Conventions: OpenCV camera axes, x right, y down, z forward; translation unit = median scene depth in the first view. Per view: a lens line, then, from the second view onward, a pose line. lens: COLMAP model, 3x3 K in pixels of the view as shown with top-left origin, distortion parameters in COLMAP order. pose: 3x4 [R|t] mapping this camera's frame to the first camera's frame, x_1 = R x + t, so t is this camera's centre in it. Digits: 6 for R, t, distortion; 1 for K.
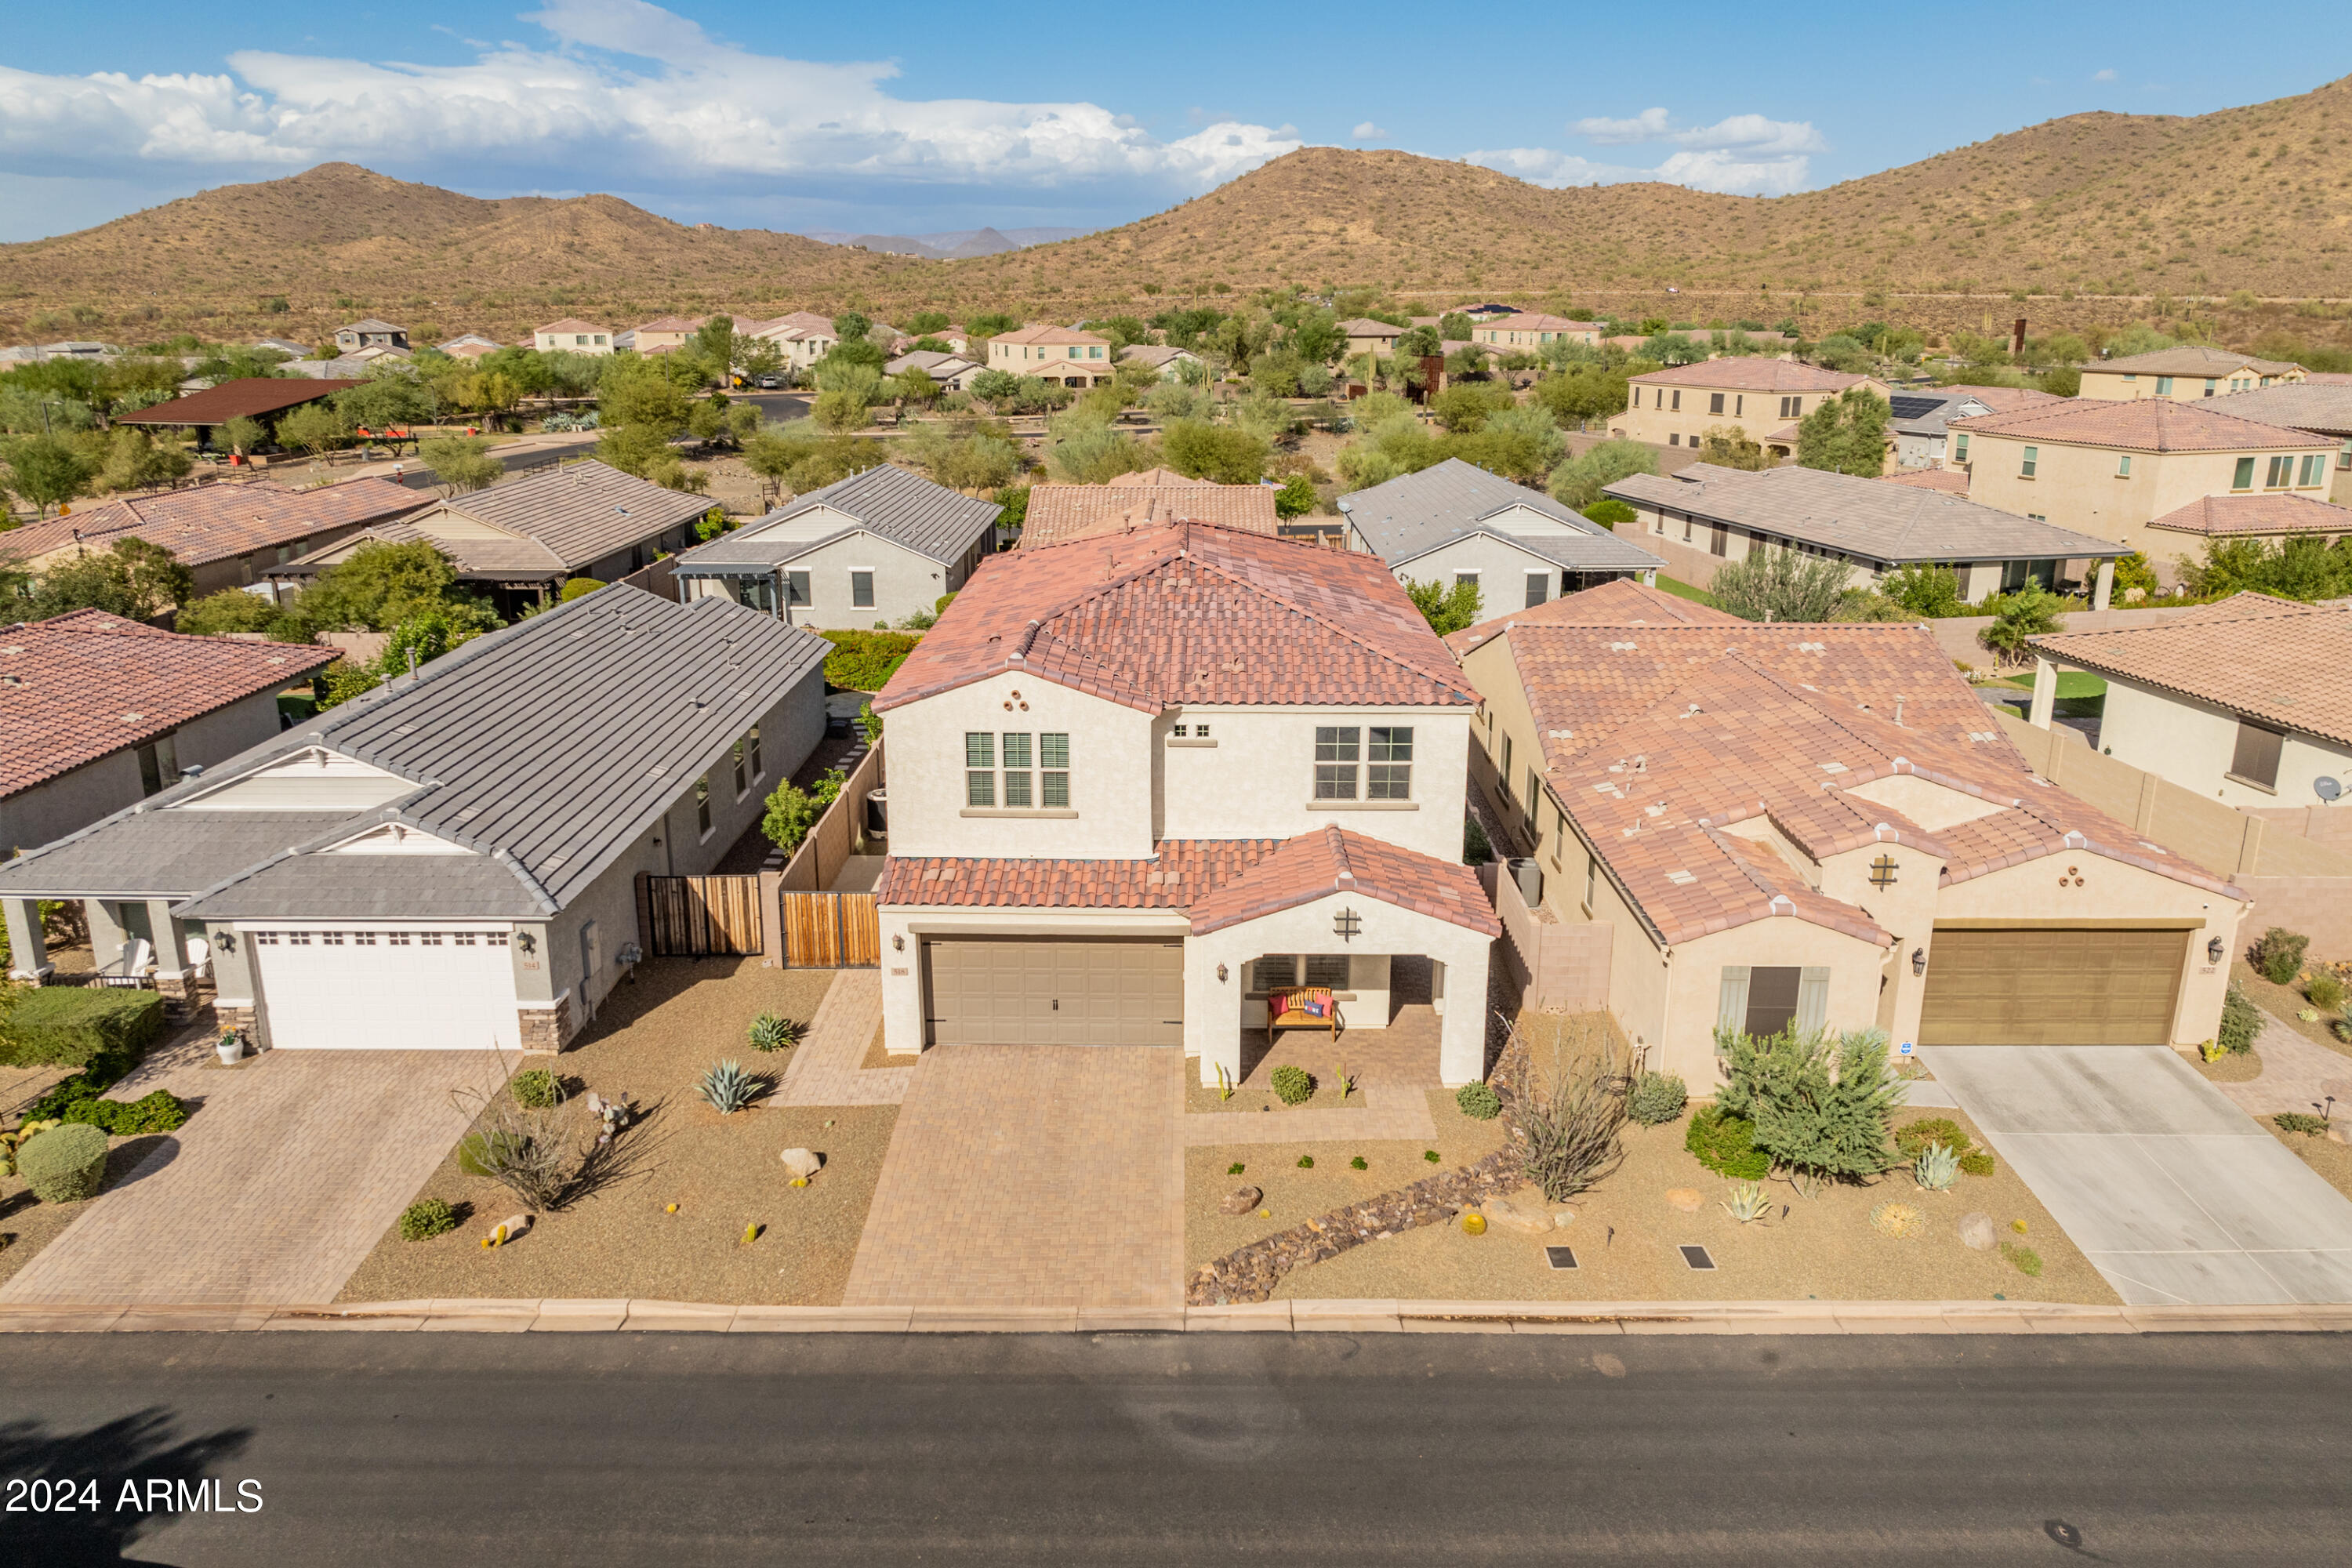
lens RADIAL K [[1606.0, 0, 1176.0], [0, 1606.0, 784.0], [0, 0, 1]] dist [-0.003278, -0.003074]
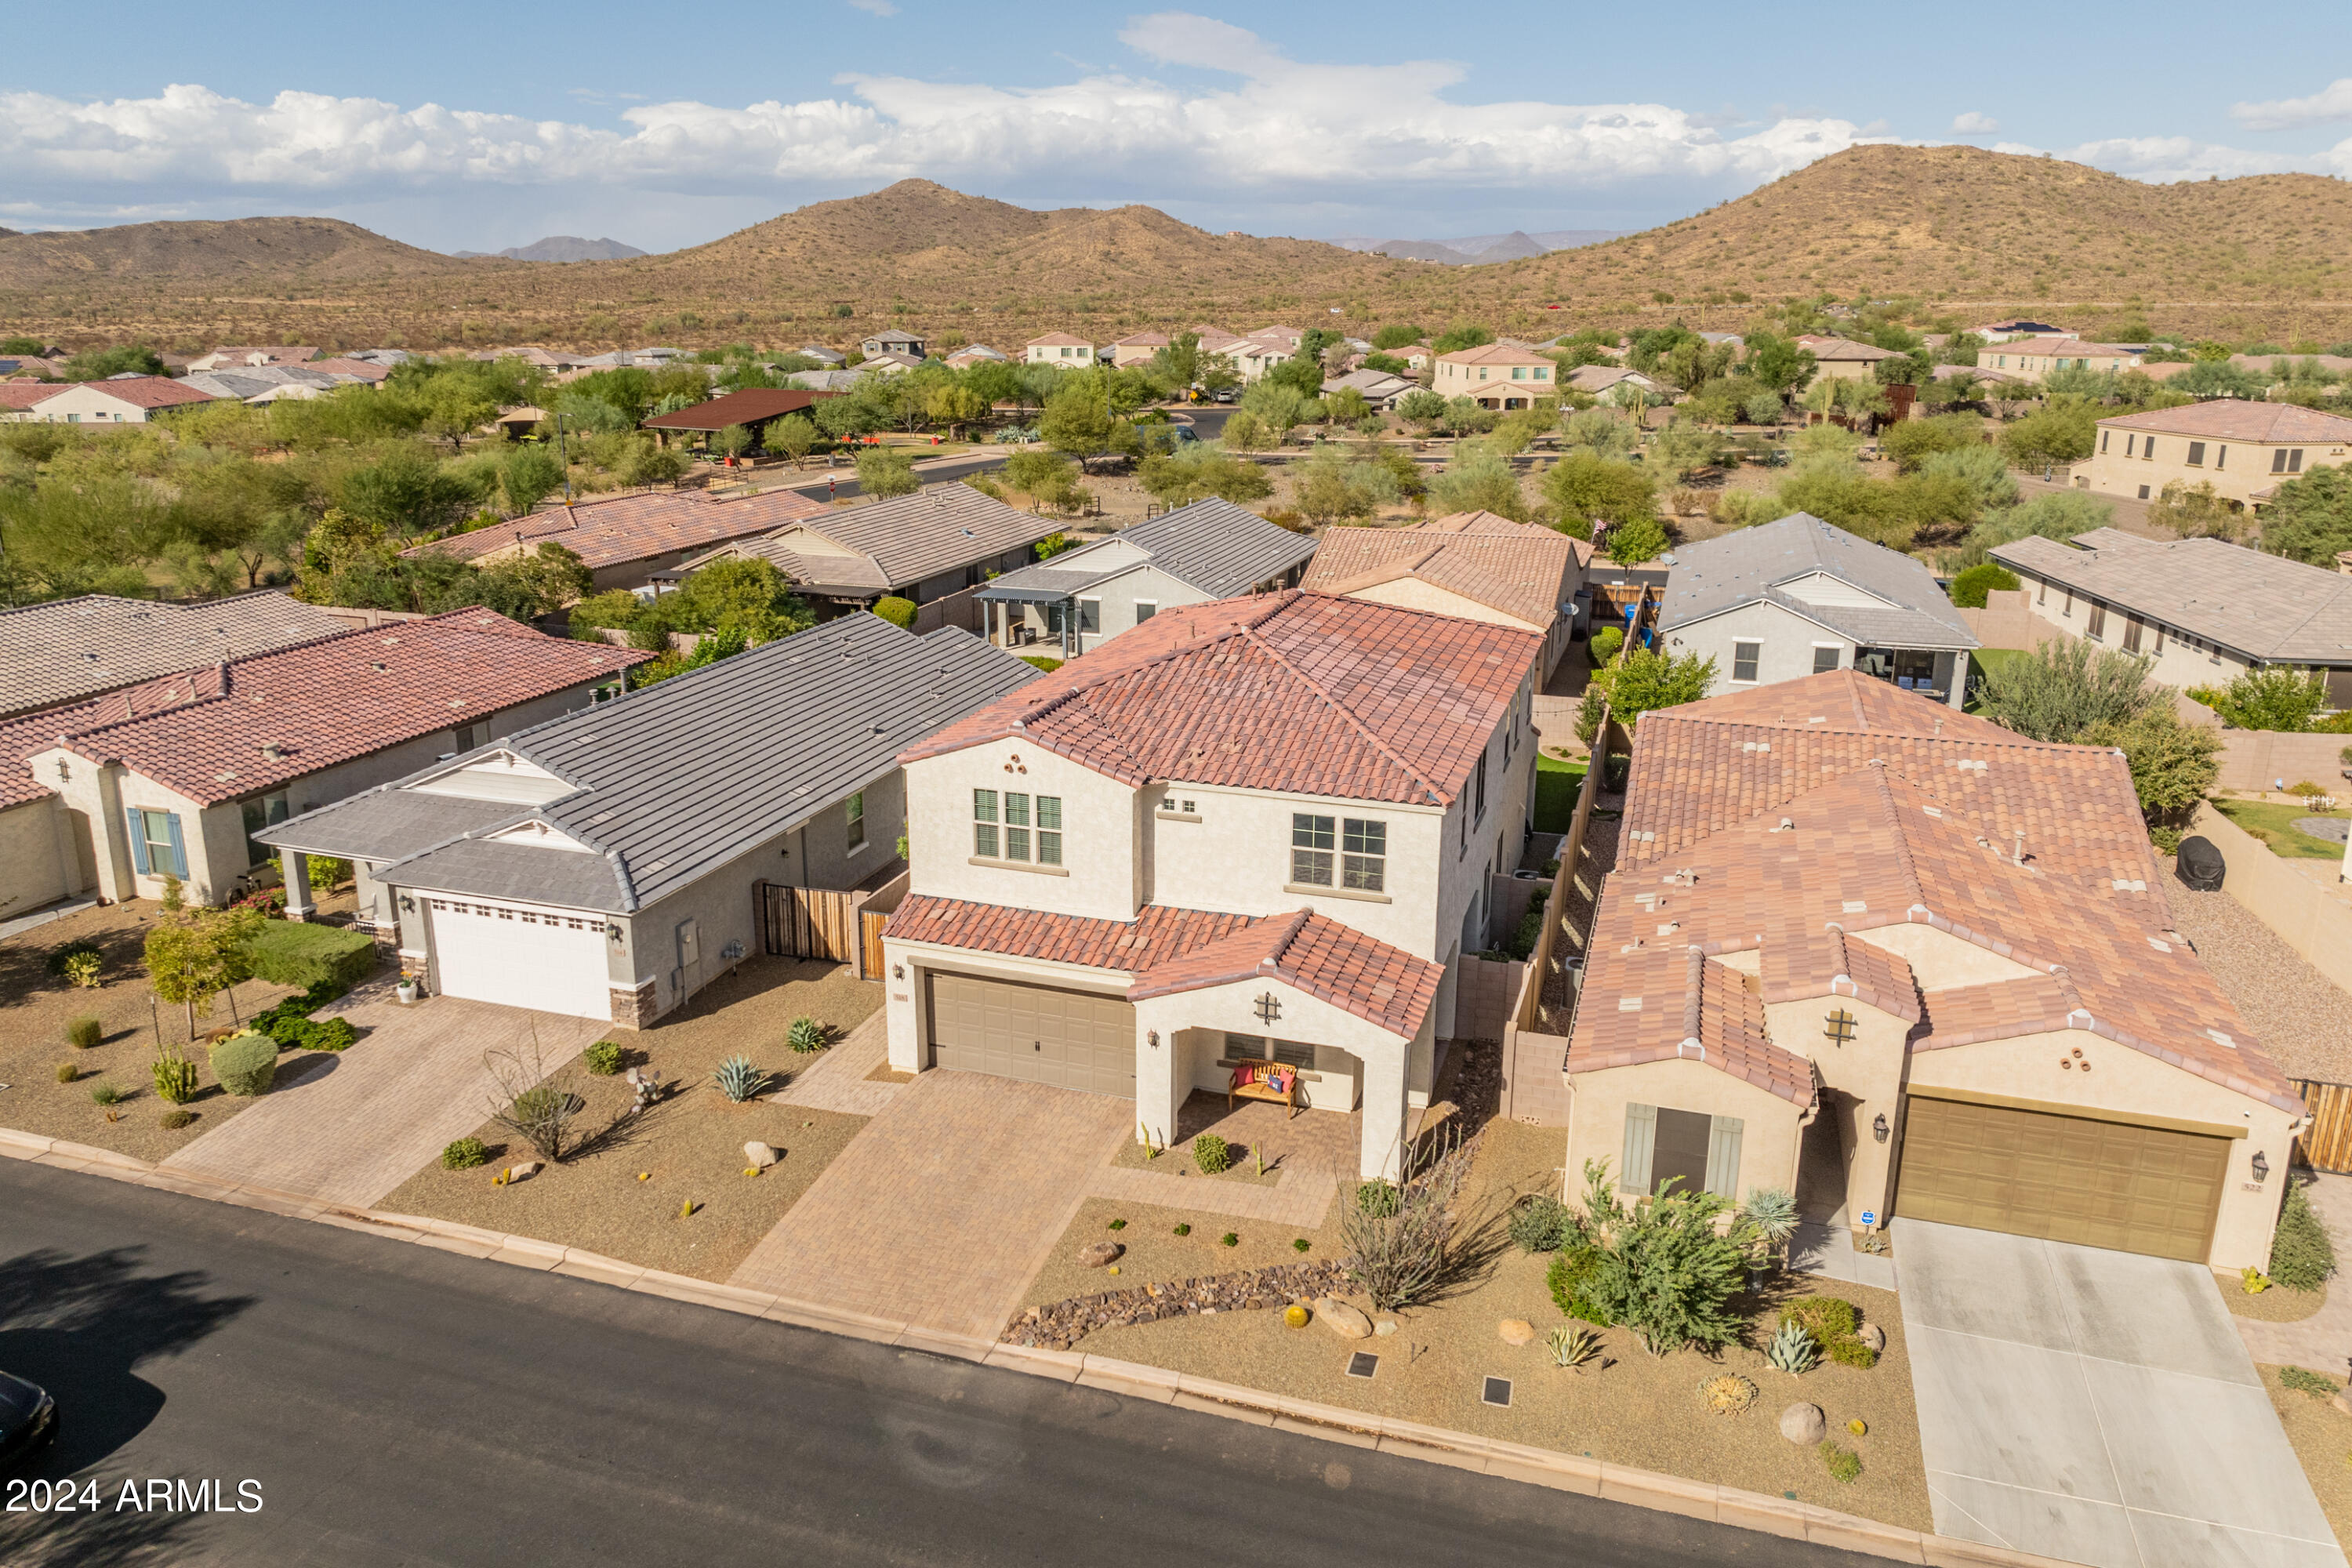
lens RADIAL K [[1622.5, 0, 1176.0], [0, 1622.5, 784.0], [0, 0, 1]] dist [-0.003491, -0.002720]
pose [[0.951886, 0.089276, -0.293160, 0.303374], [-0.090715, 0.995839, 0.008712, -0.053539], [0.292718, 0.018301, 0.956024, -0.018369]]
